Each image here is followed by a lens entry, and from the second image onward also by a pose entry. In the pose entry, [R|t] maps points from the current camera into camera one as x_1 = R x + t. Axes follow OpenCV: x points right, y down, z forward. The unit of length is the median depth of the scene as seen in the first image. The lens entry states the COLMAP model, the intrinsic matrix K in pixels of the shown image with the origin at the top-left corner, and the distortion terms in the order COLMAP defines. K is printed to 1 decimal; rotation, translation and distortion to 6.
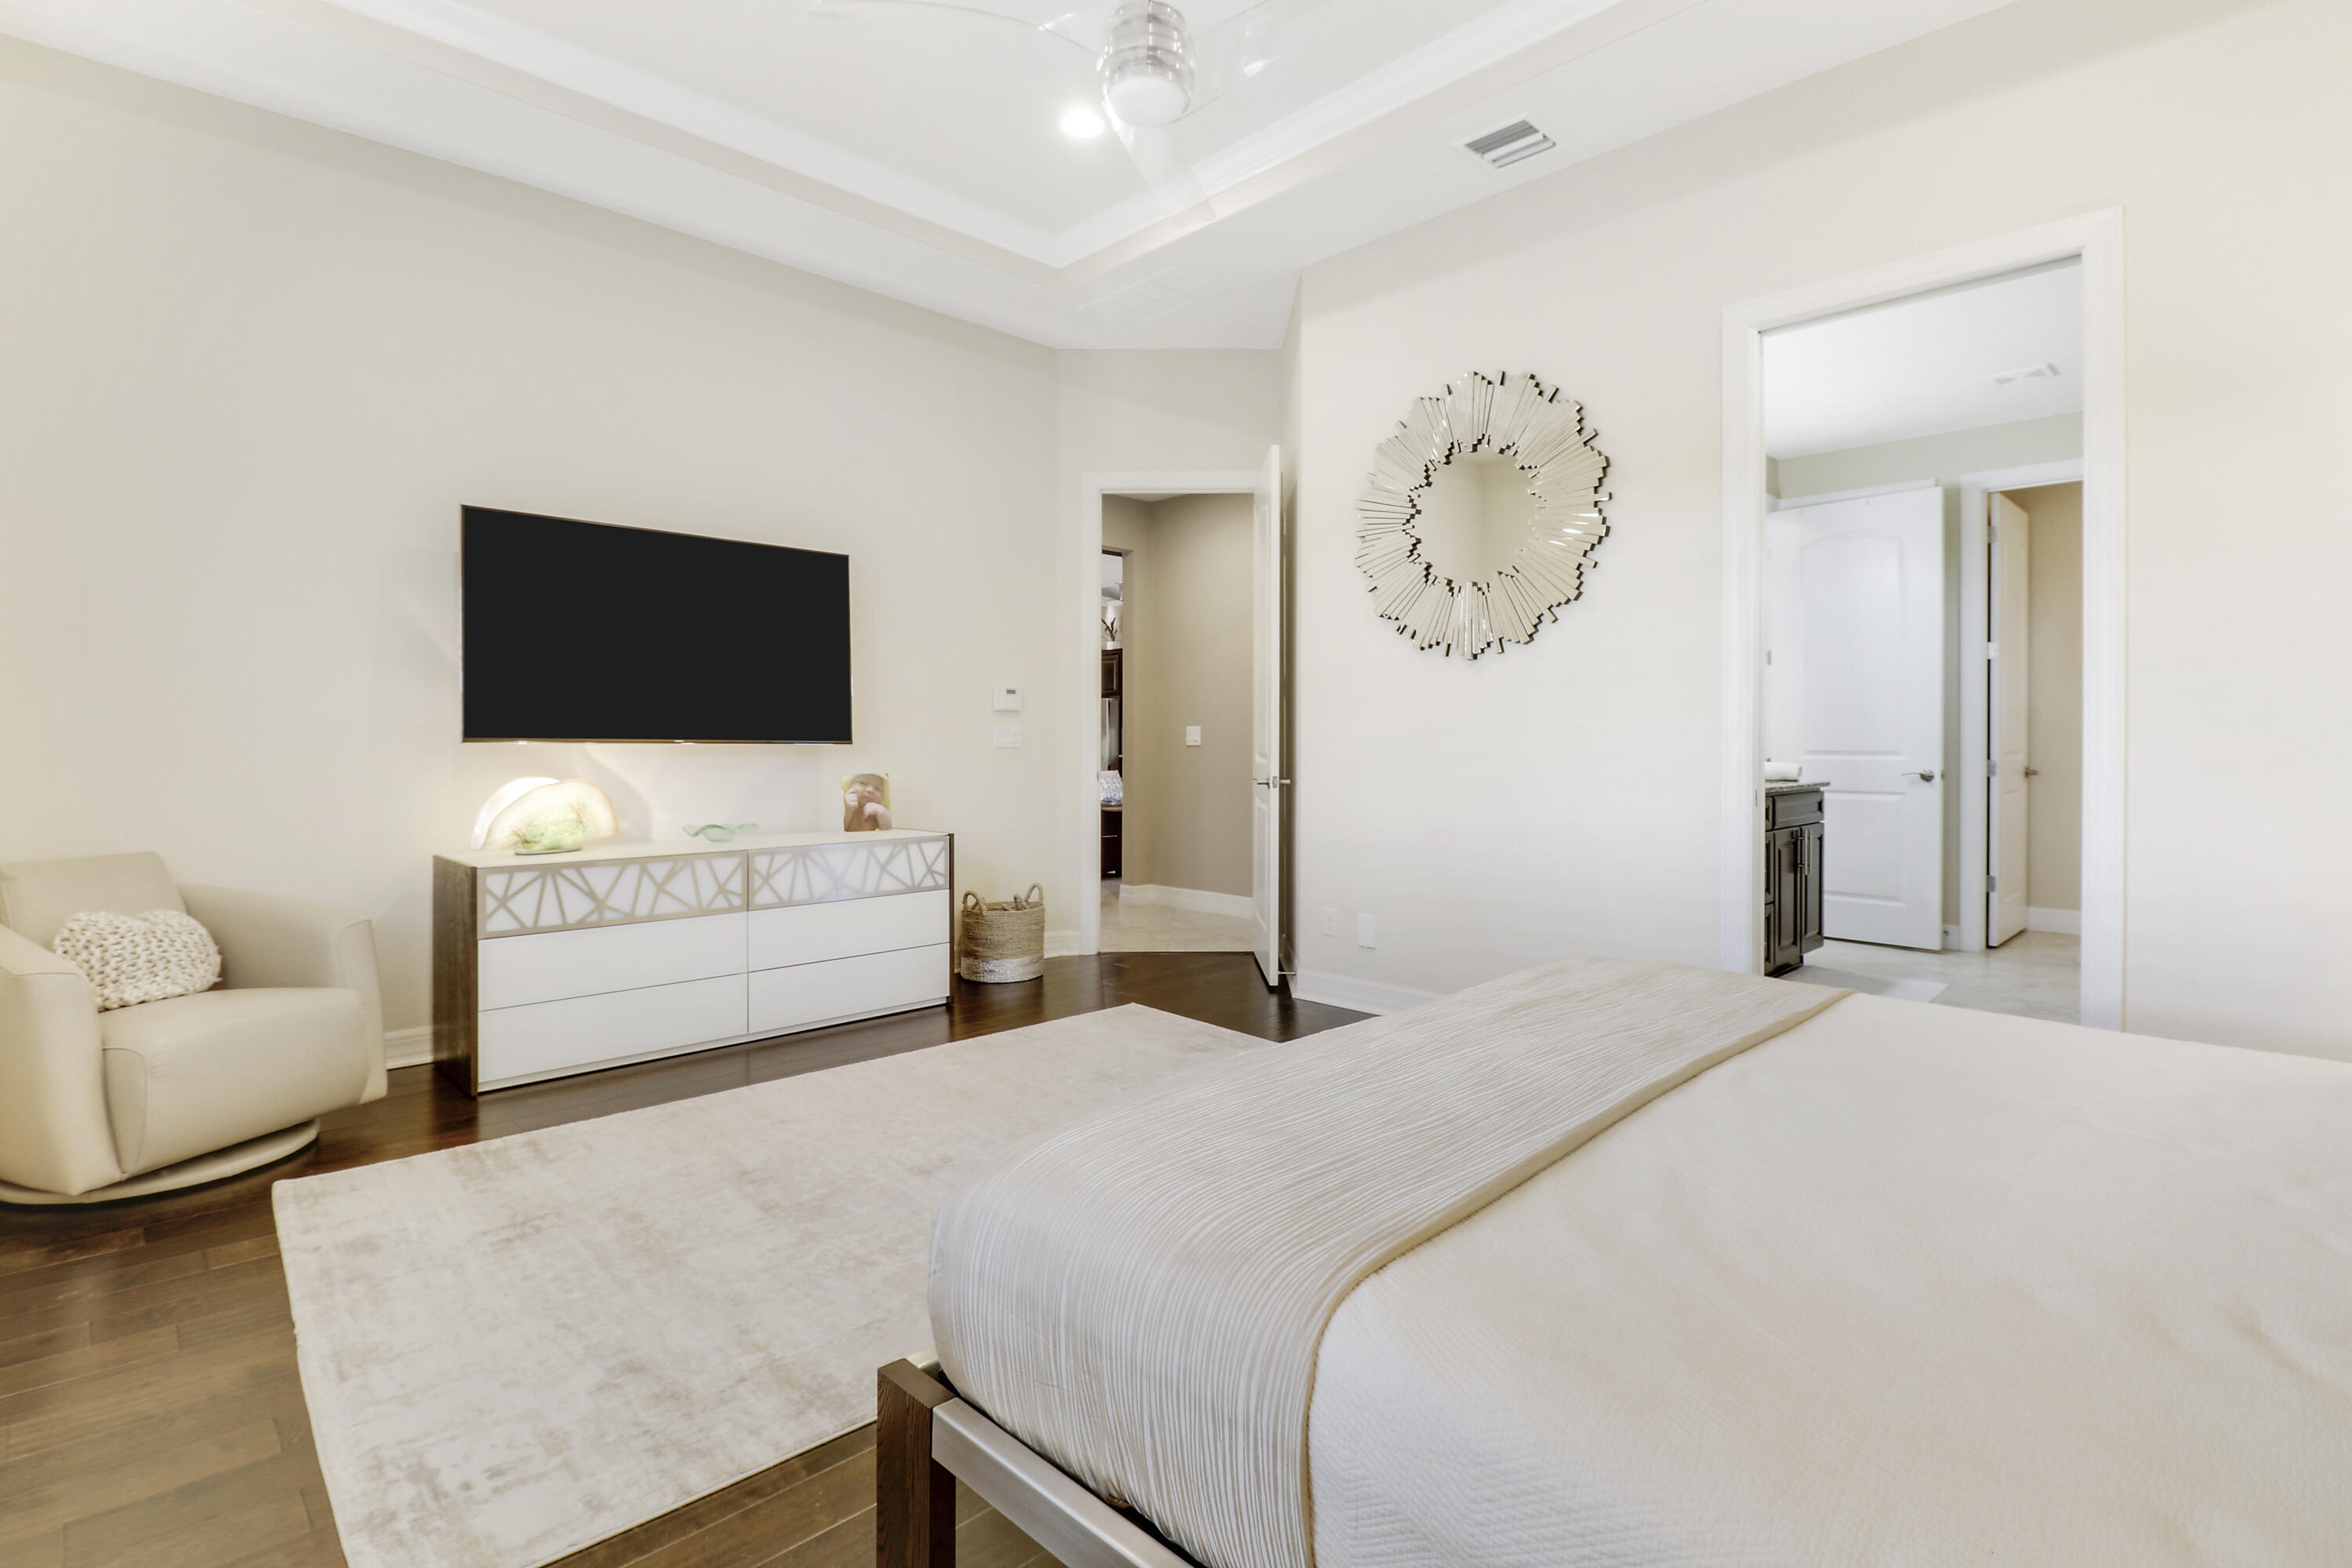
lens RADIAL K [[1100.9, 0, 1175.8], [0, 1100.9, 768.8], [0, 0, 1]] dist [-0.002928, -0.001863]
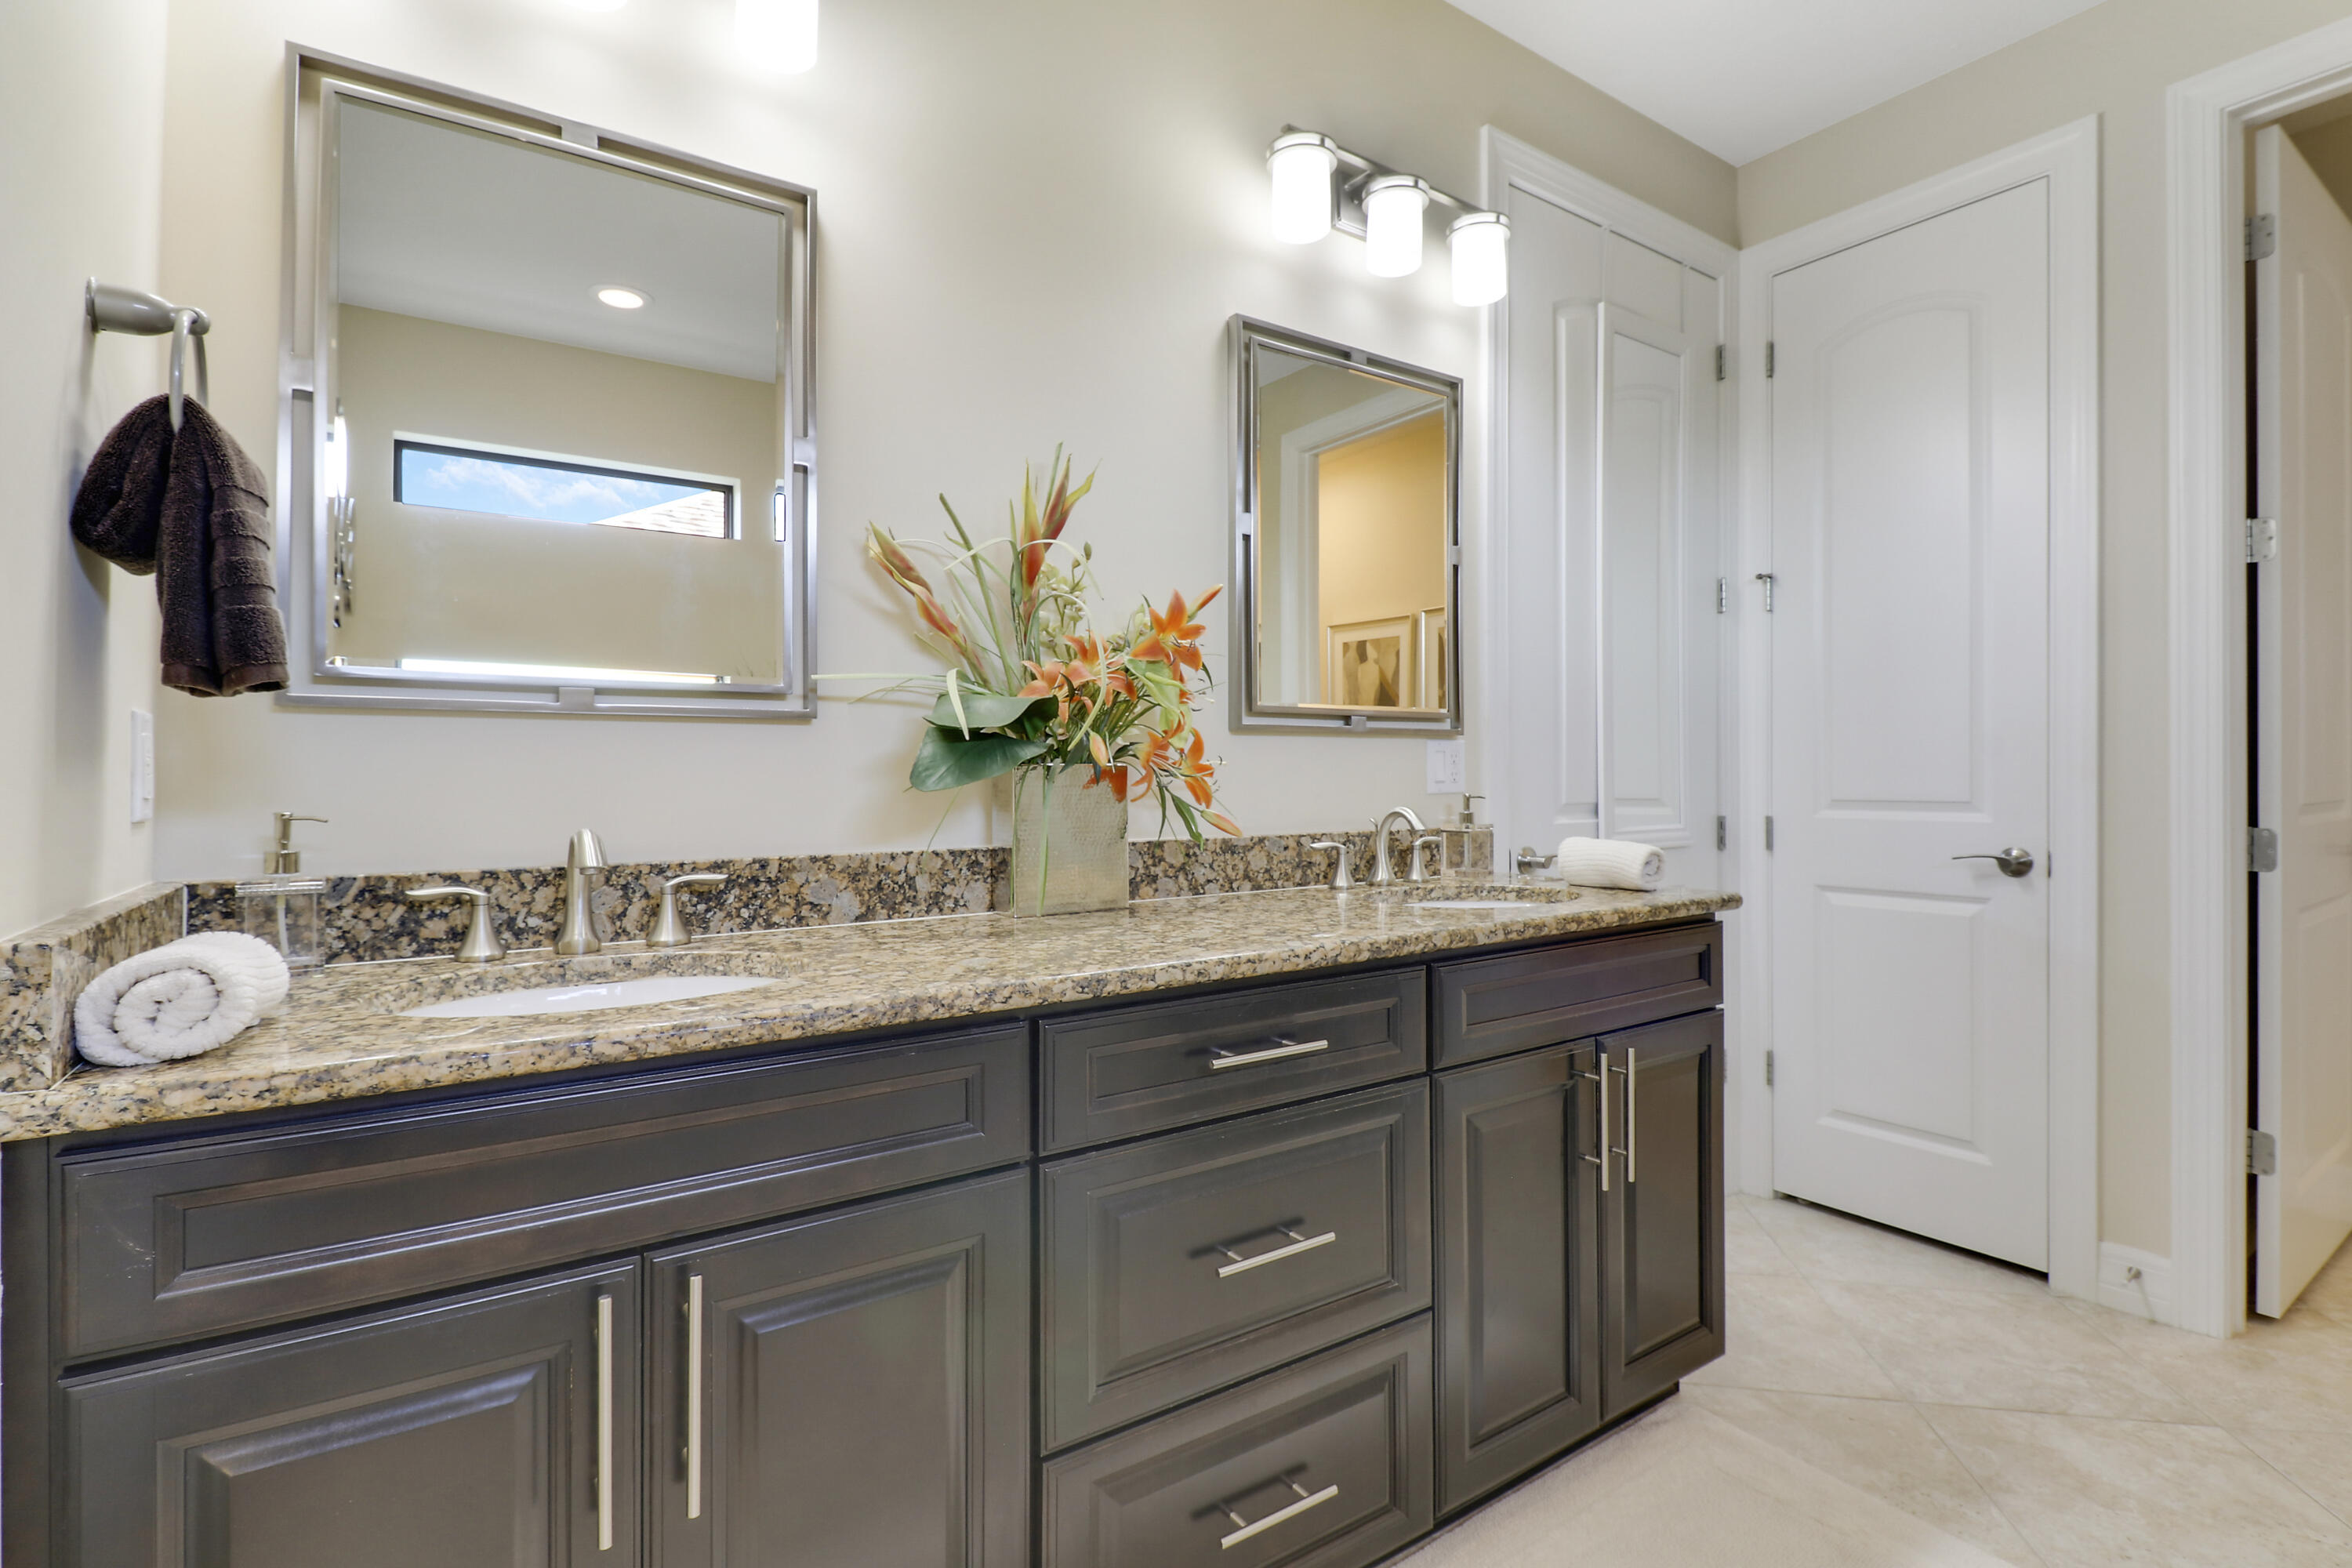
lens RADIAL K [[1100.9, 0, 1163.4], [0, 1100.9, 781.0], [0, 0, 1]] dist [-0.002928, -0.001863]
pose [[0.989123, 0.004298, -0.147028, 0.422708], [-0.006005, 0.999920, -0.011169, -0.018153], [0.146969, 0.011931, 0.989069, 0.569084]]
